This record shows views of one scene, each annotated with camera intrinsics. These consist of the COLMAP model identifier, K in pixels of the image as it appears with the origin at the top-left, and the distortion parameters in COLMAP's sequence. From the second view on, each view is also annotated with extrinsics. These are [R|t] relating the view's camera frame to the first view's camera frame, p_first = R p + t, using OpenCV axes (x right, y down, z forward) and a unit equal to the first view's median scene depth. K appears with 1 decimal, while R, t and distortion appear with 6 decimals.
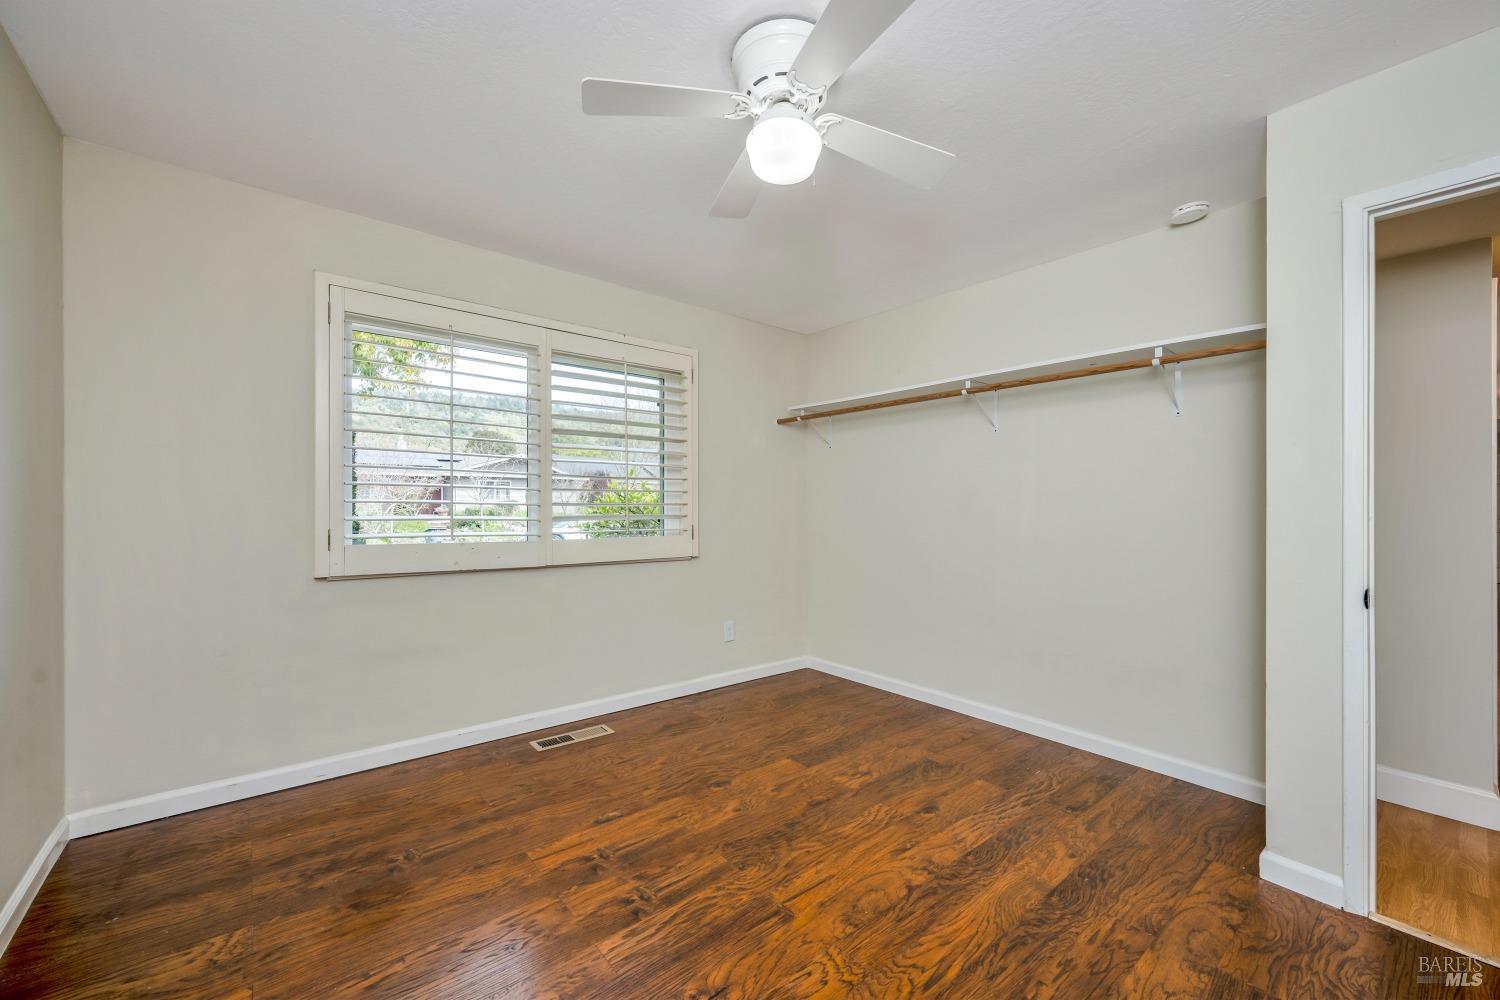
lens RADIAL K [[590.9, 0, 753.7], [0, 590.9, 505.3], [0, 0, 1]] dist [0.002145, -0.000074]
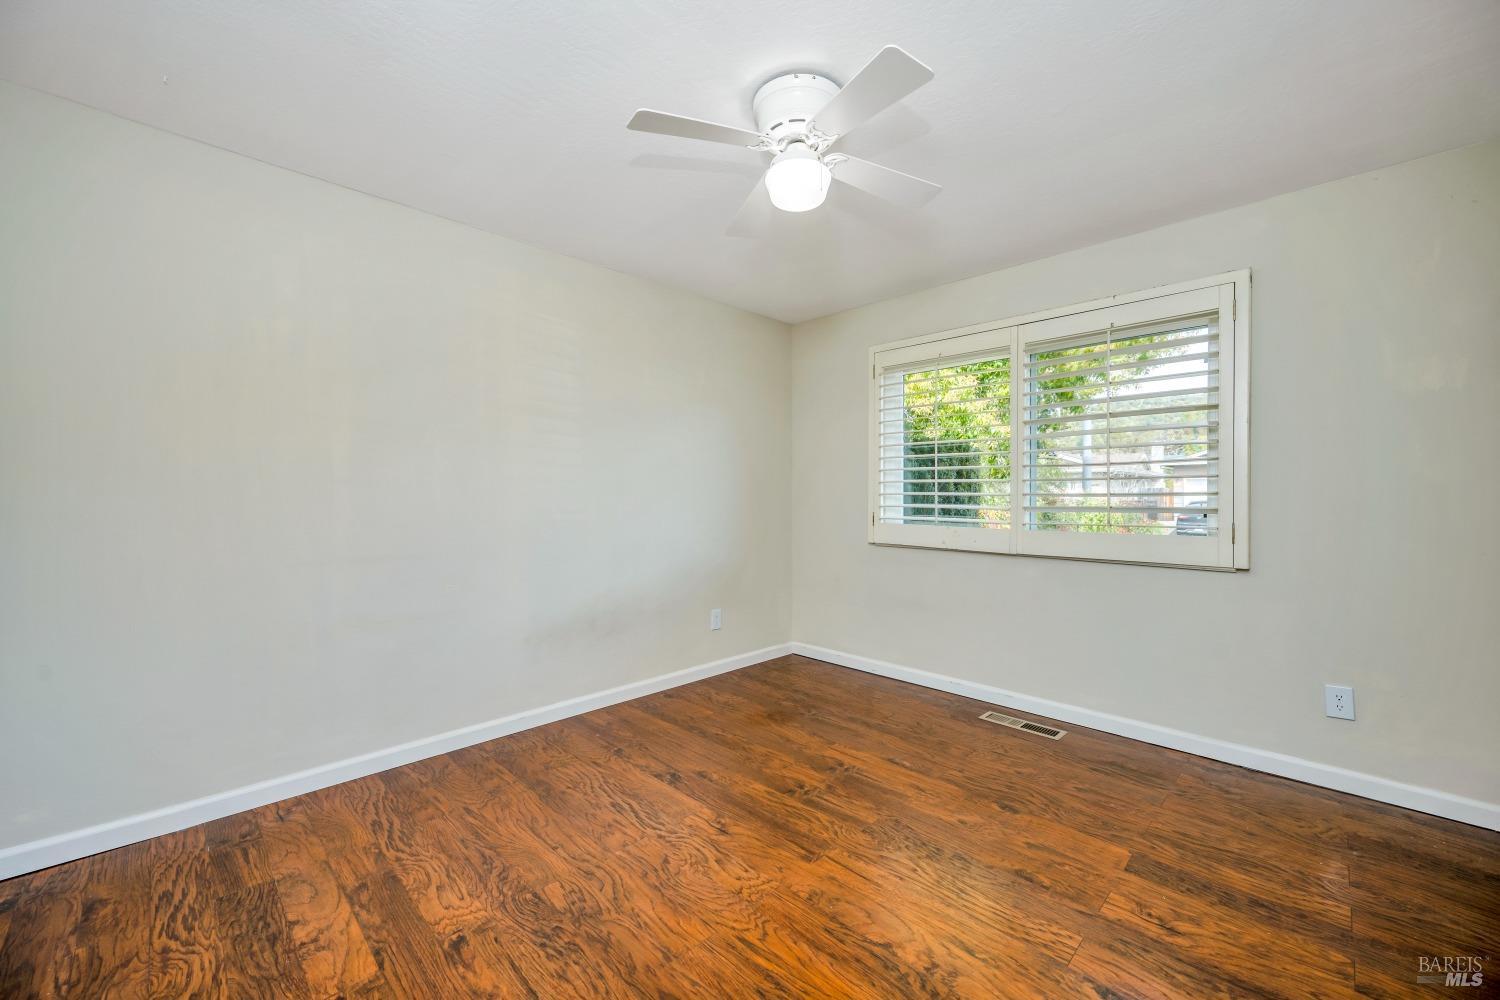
lens RADIAL K [[590.9, 0, 745.5], [0, 590.9, 493.3], [0, 0, 1]] dist [0.002145, -0.000074]
pose [[0.094048, -0.011451, -0.995502, 0.728841], [-0.000786, 0.999933, -0.011576, 0.010407], [0.995567, 0.001871, 0.094033, 0.482574]]
